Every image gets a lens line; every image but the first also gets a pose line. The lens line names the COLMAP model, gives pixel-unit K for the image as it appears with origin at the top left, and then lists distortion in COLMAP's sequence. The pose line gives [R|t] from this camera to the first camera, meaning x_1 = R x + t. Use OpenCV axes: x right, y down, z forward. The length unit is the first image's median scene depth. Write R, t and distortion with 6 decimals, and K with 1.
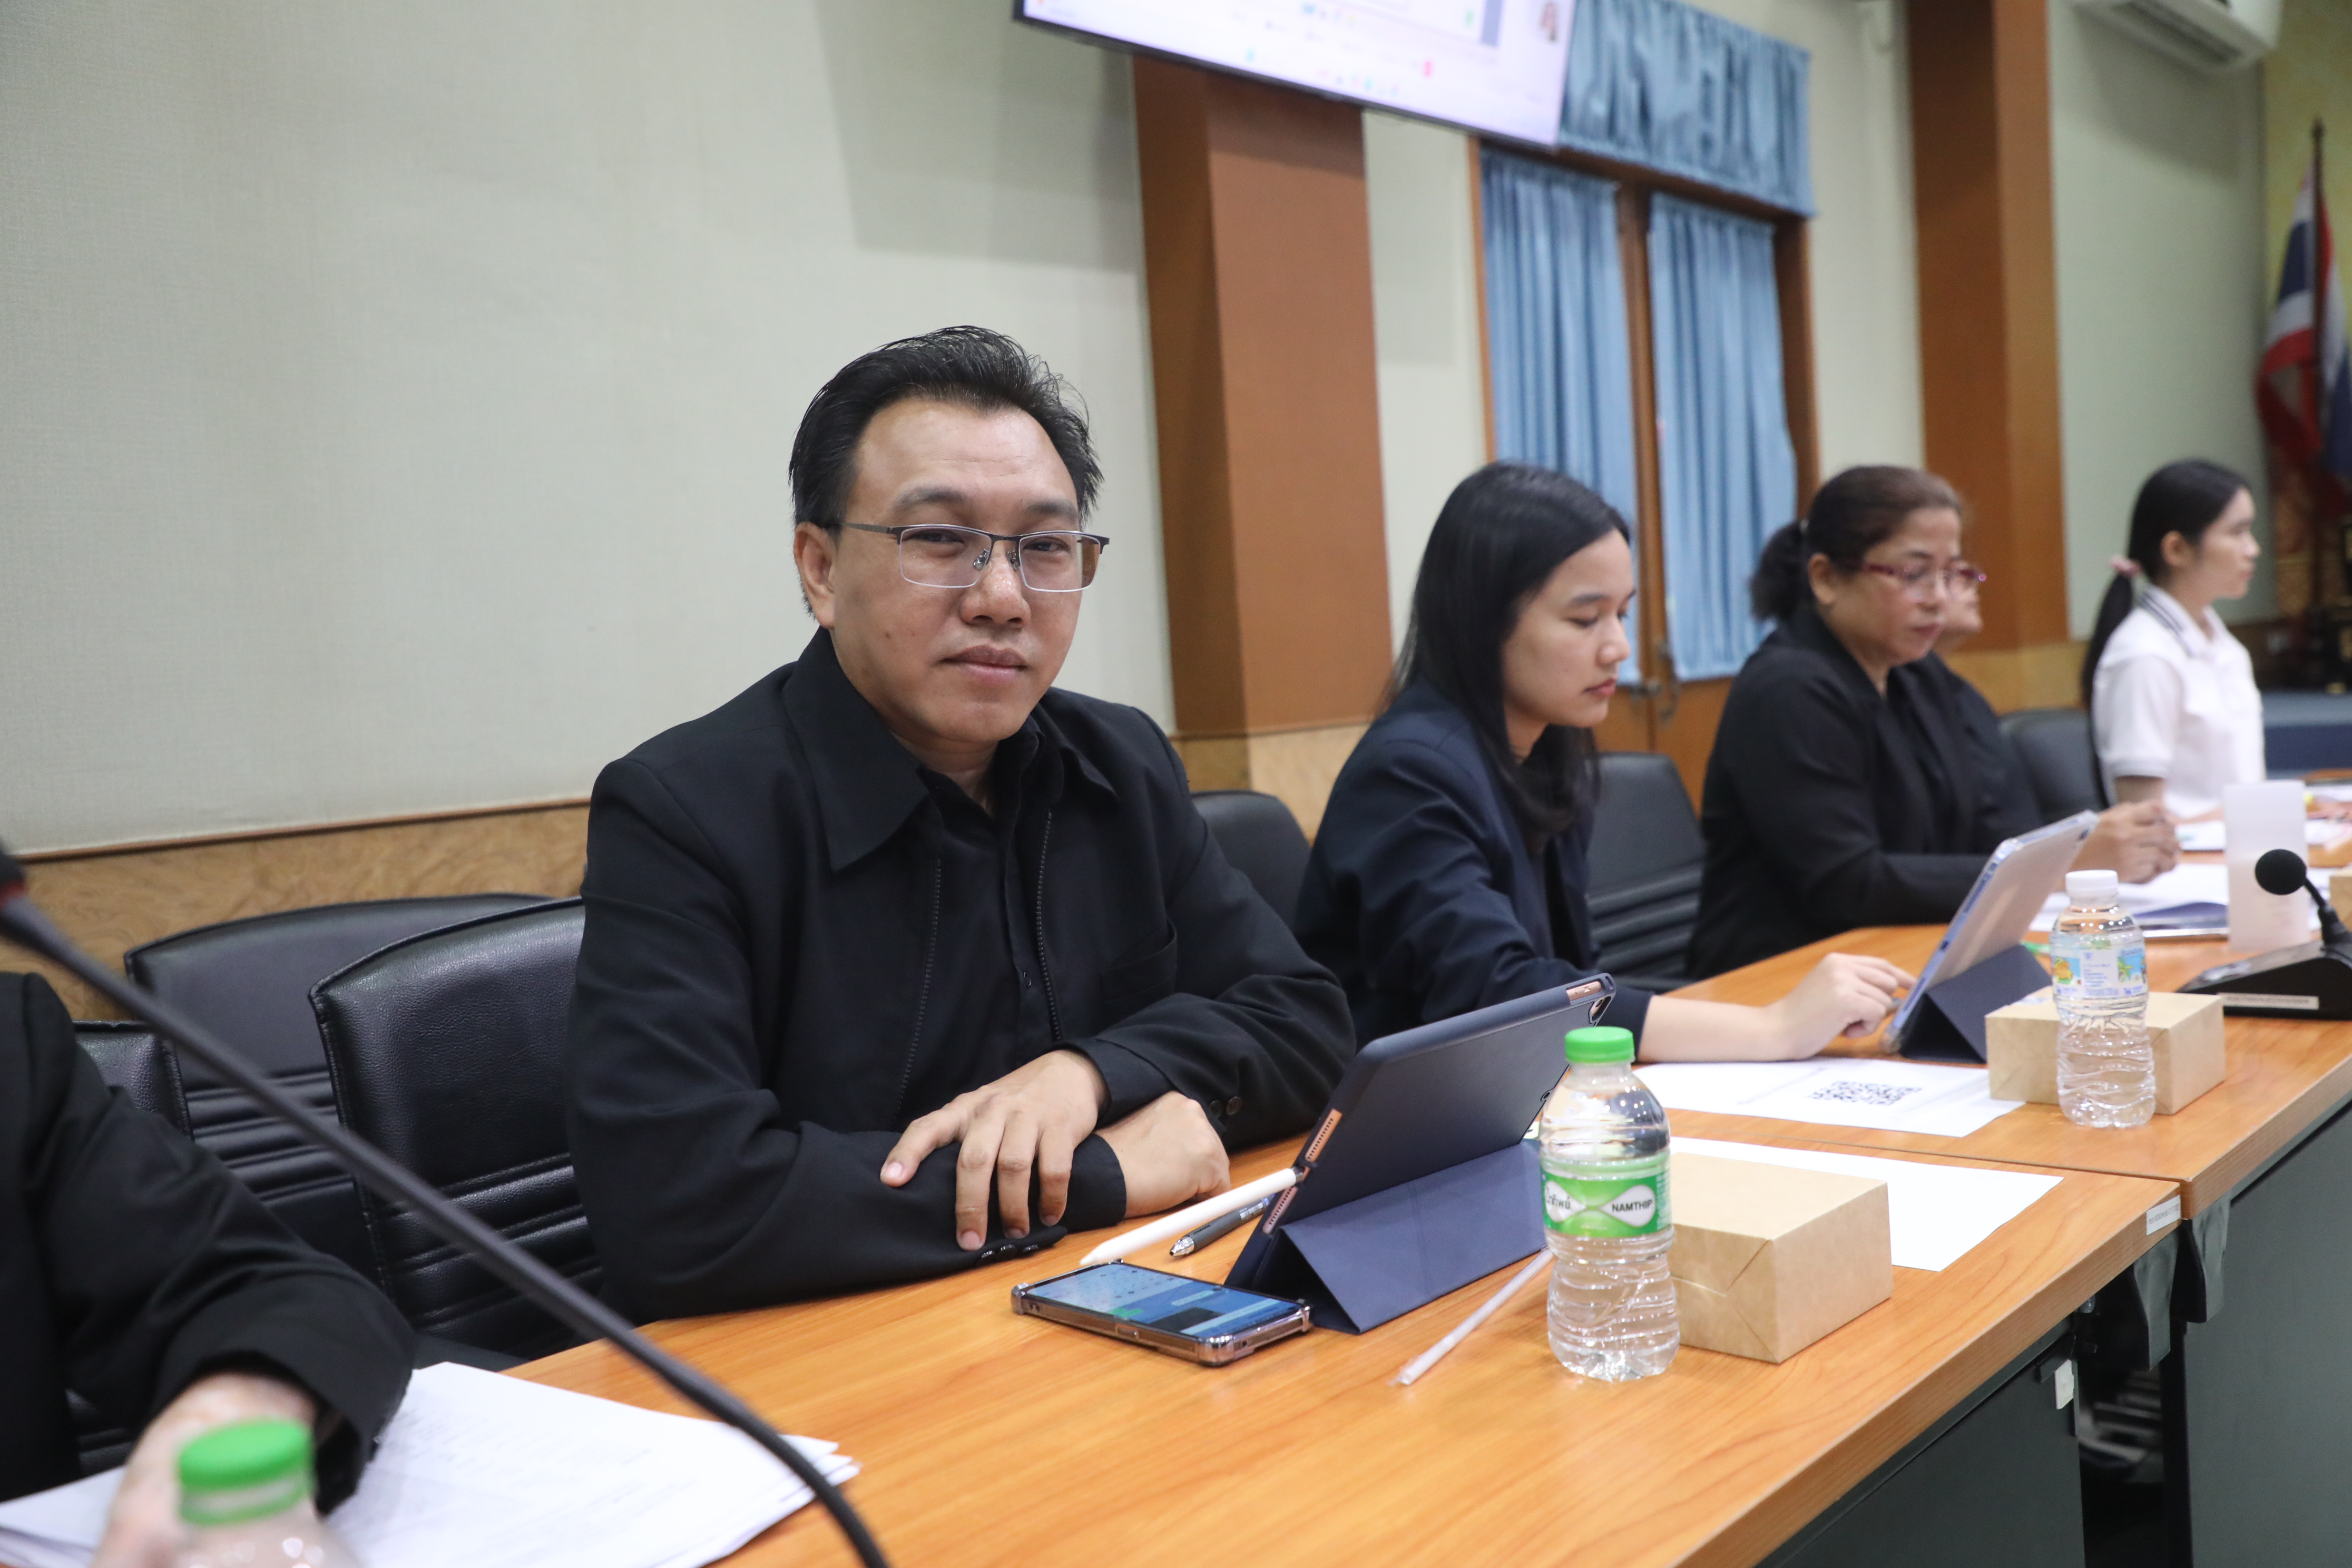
lens RADIAL K [[2130.9, 0, 1176.0], [0, 2130.9, 784.0], [0, 0, 1]] dist [0.006855, 0.018433]
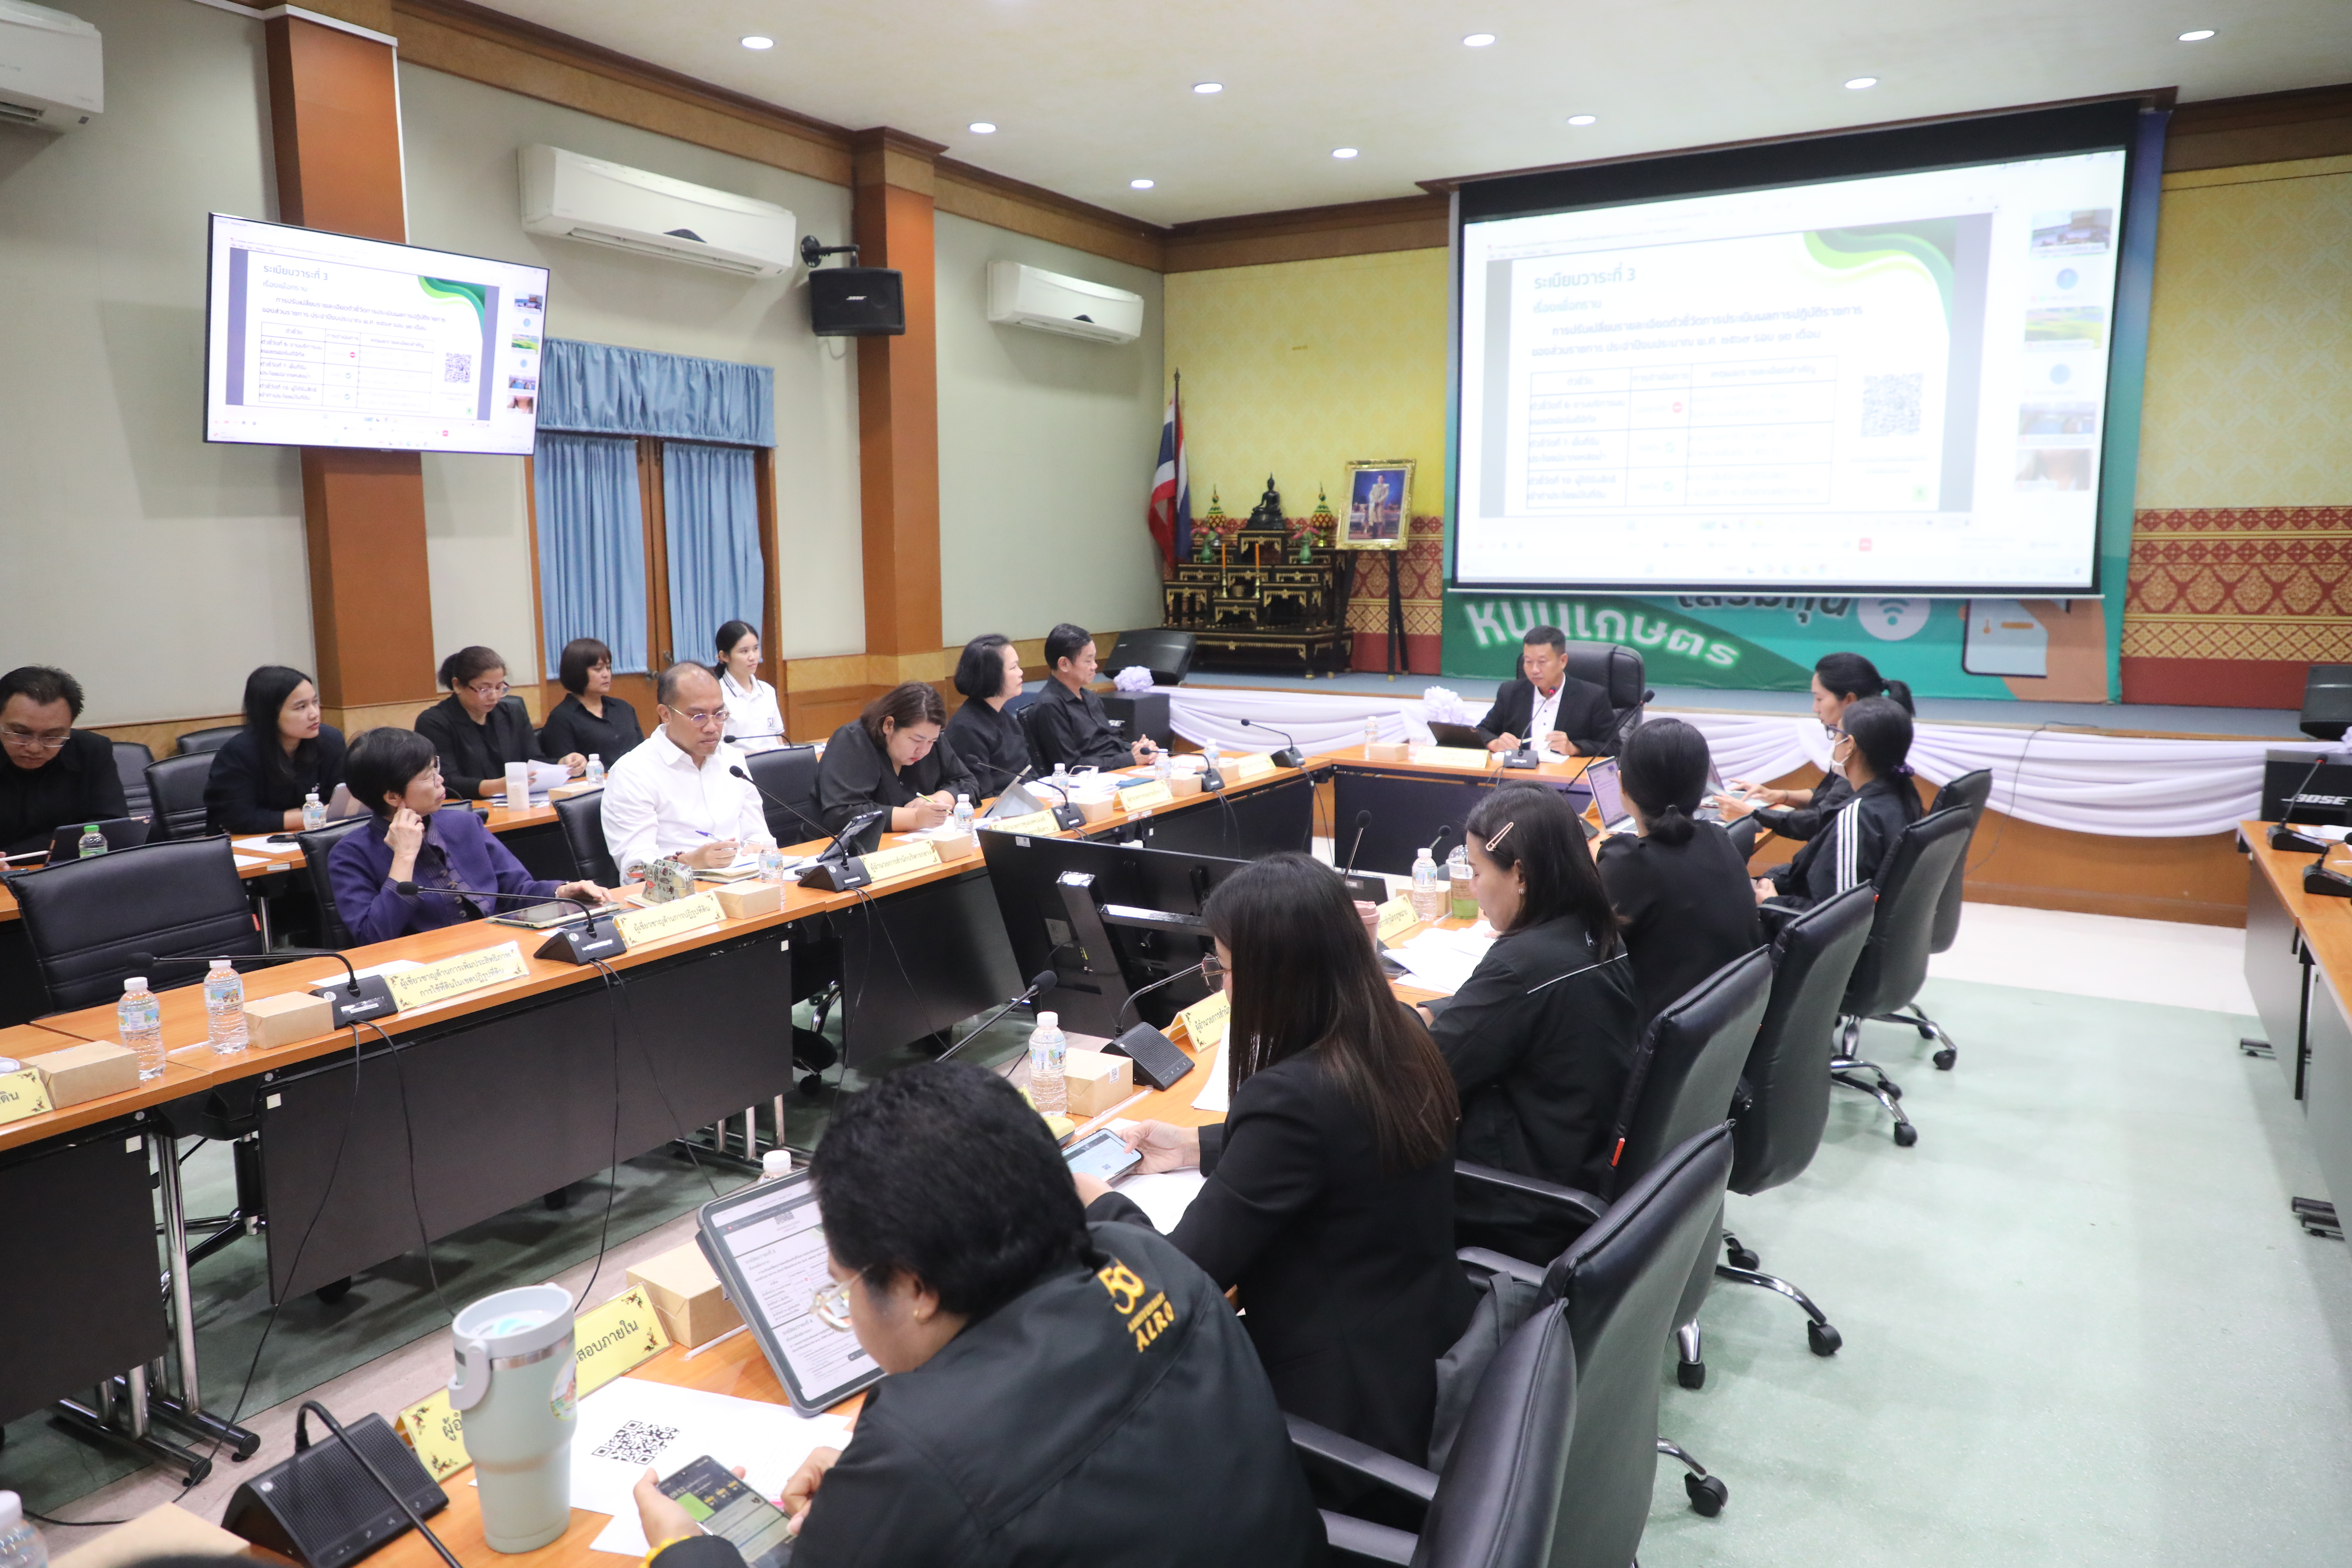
lens RADIAL K [[1603.1, 0, 1176.0], [0, 1603.1, 784.0], [0, 0, 1]] dist [0.008654, 0.003438]
pose [[0.977070, 0.033982, 0.210189, 0.407088], [-0.051753, 0.995480, 0.079635, -0.094038], [-0.206533, -0.088687, 0.974412, -0.710571]]
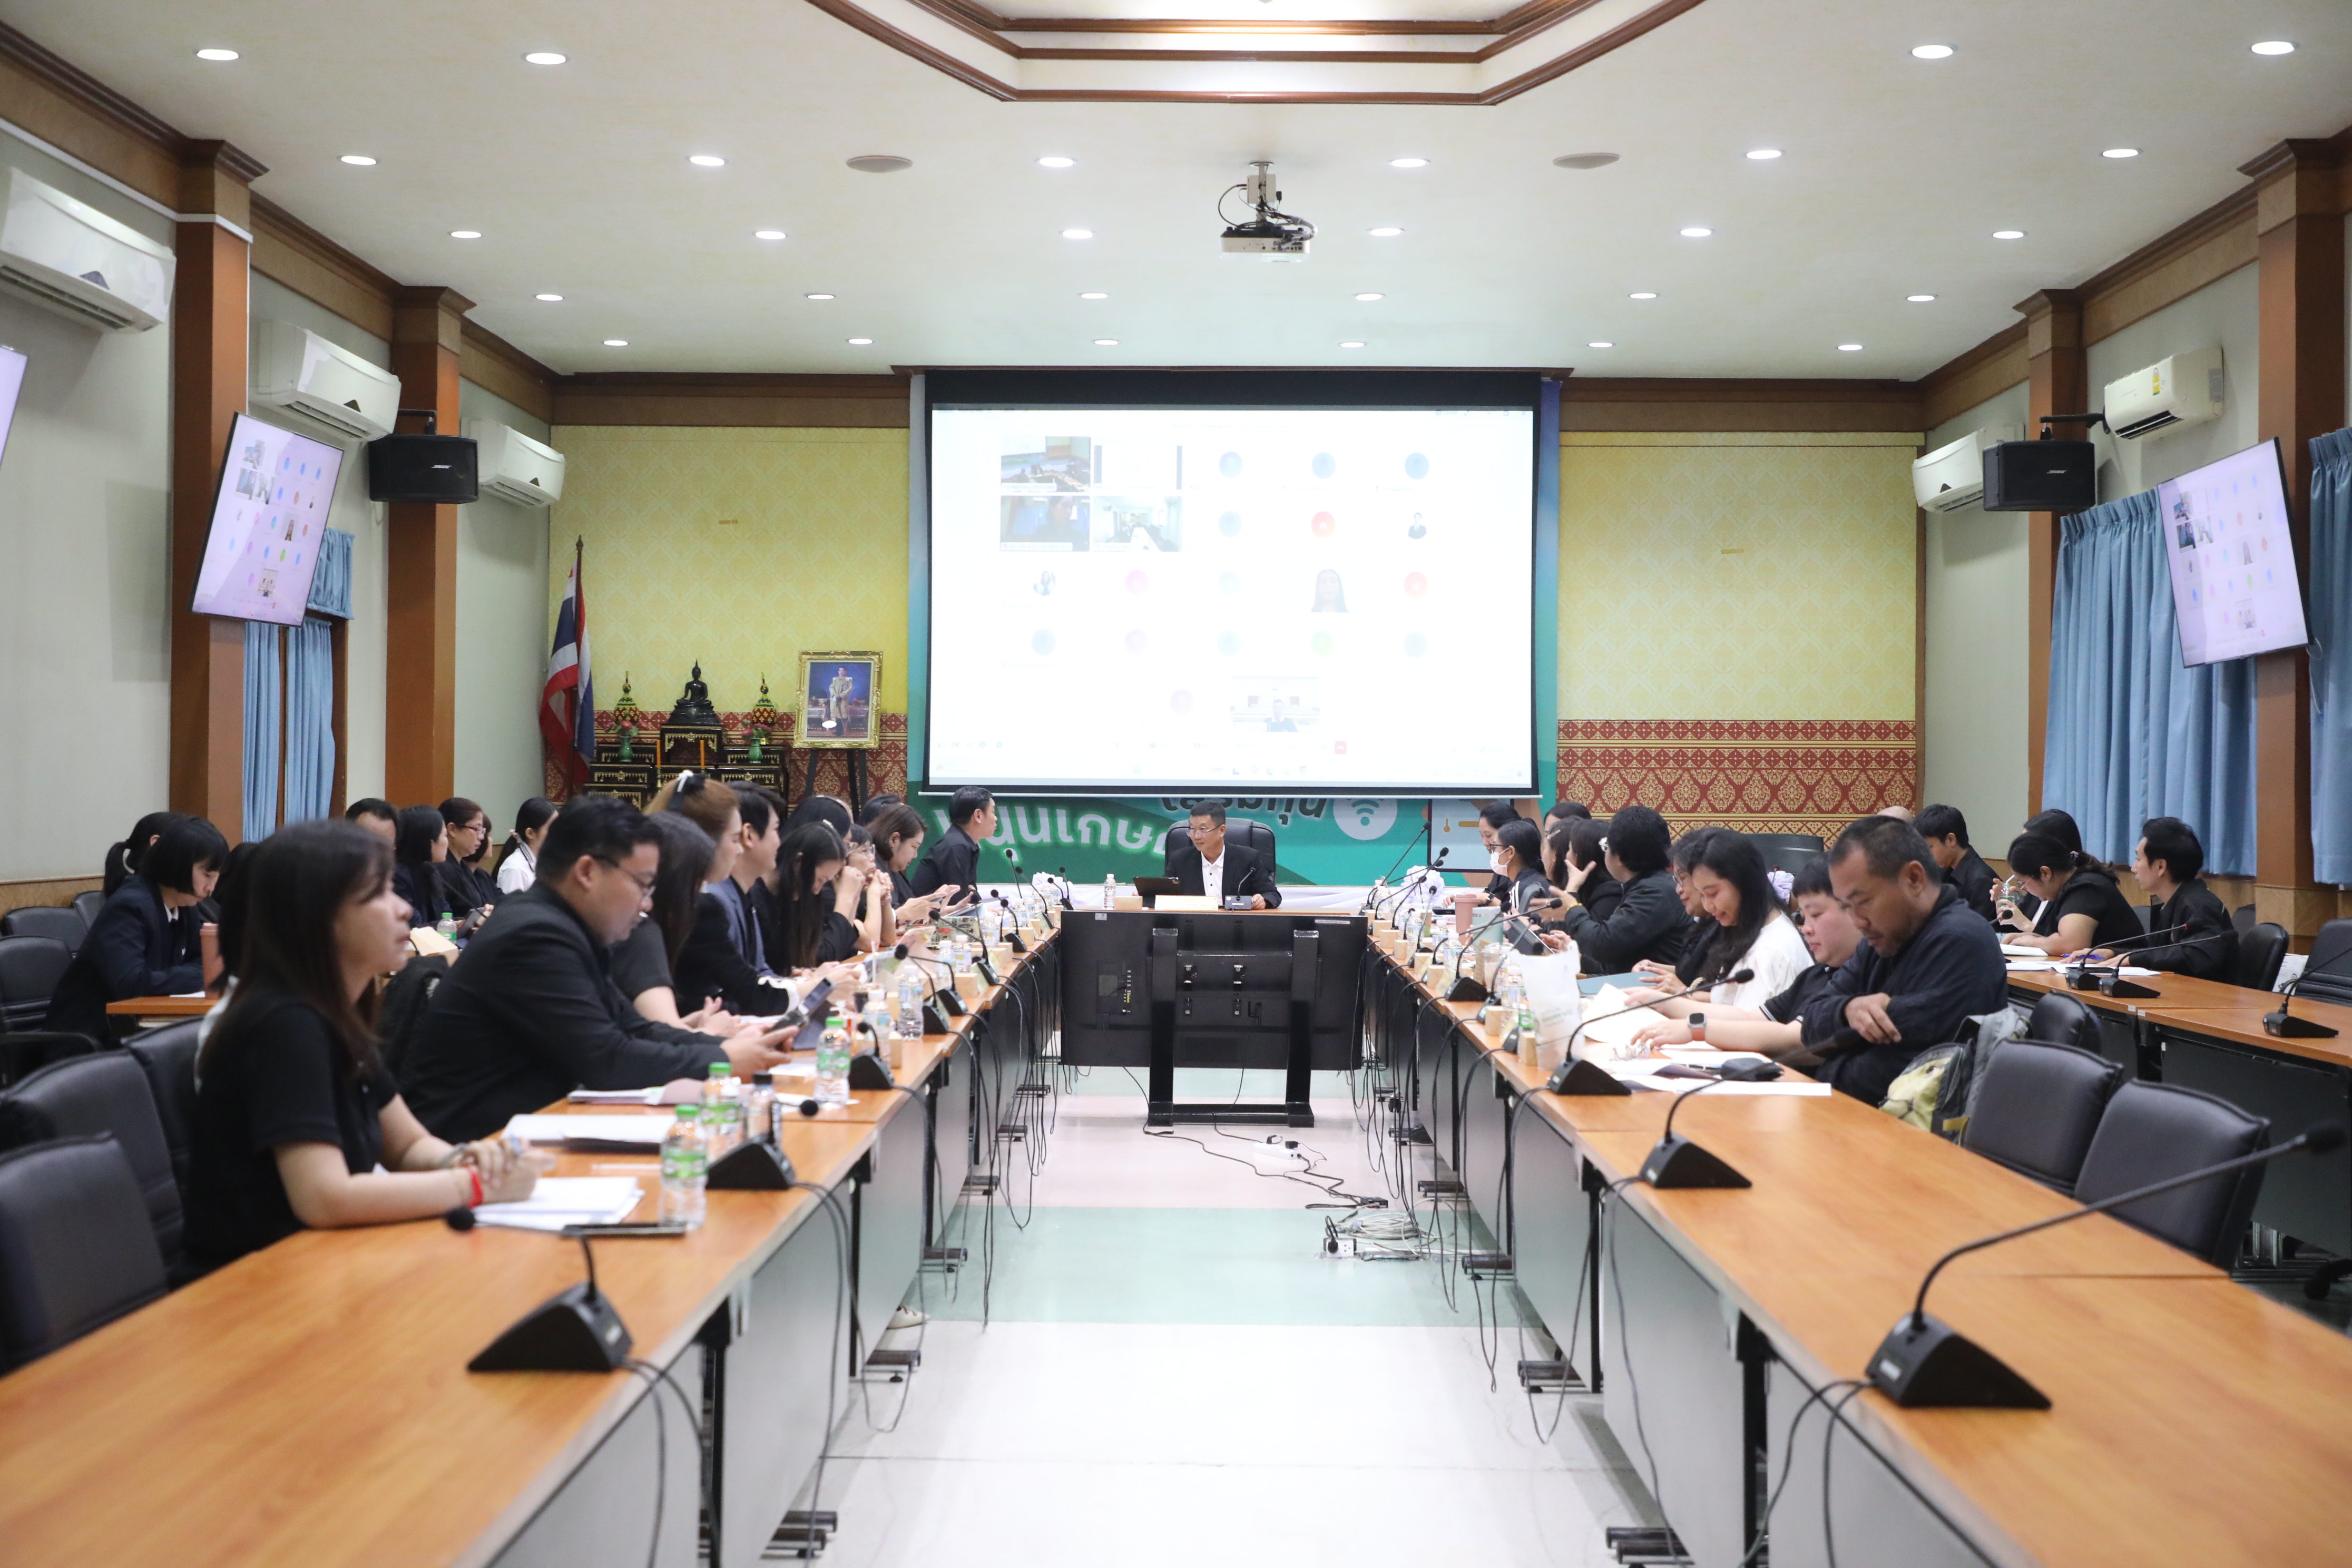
lens RADIAL K [[2936.7, 0, 1176.0], [0, 2936.7, 784.0], [0, 0, 1]] dist [0.017900, 0.024806]
pose [[0.756150, 0.073439, 0.650264, -0.935657], [-0.021212, 0.995911, -0.087809, 0.103343], [-0.654054, 0.052603, 0.754617, -1.614031]]
